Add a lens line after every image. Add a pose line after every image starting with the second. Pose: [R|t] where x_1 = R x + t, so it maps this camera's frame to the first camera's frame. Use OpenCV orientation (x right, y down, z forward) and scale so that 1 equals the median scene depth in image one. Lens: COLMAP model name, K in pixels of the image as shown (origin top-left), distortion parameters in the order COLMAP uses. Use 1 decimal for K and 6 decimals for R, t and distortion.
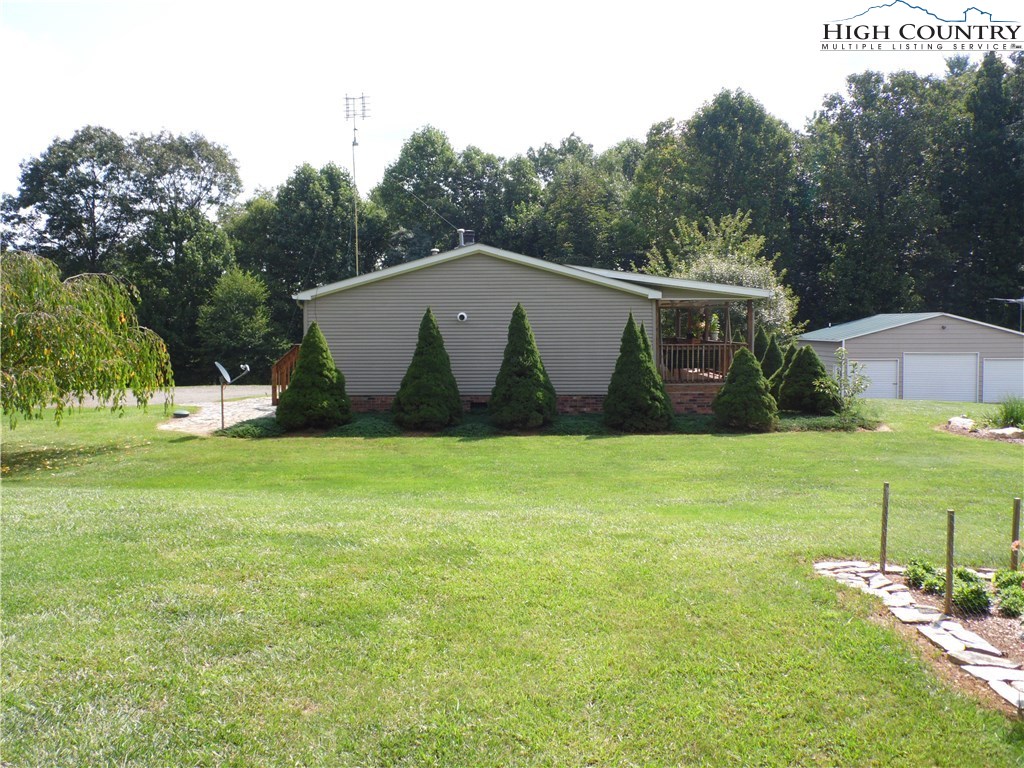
lens RADIAL K [[1000.7, 0, 514.4], [0, 1000.7, 387.6], [0, 0, 1]] dist [-0.023034, 0.000000]
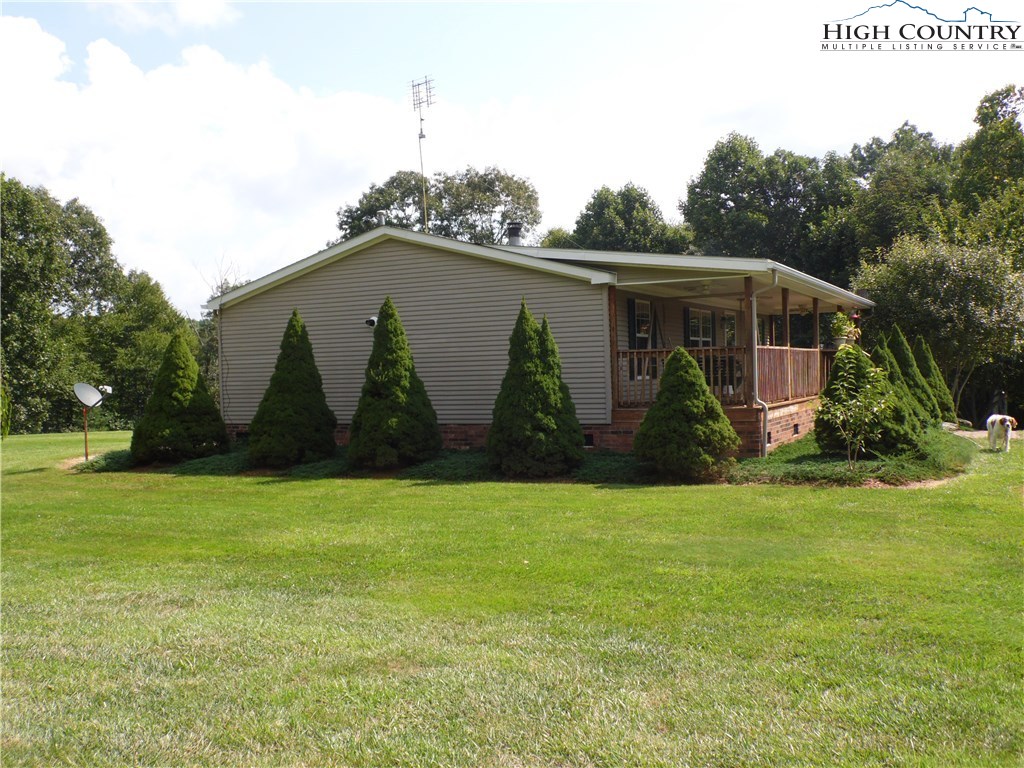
lens RADIAL K [[1000.7, 0, 510.5], [0, 1000.7, 378.9], [0, 0, 1]] dist [-0.023034, 0.000000]
pose [[0.903362, -0.016043, -0.428578, 0.122450], [-0.004249, 0.998916, -0.046349, 0.002753], [0.428857, 0.043691, 0.902315, 0.115123]]
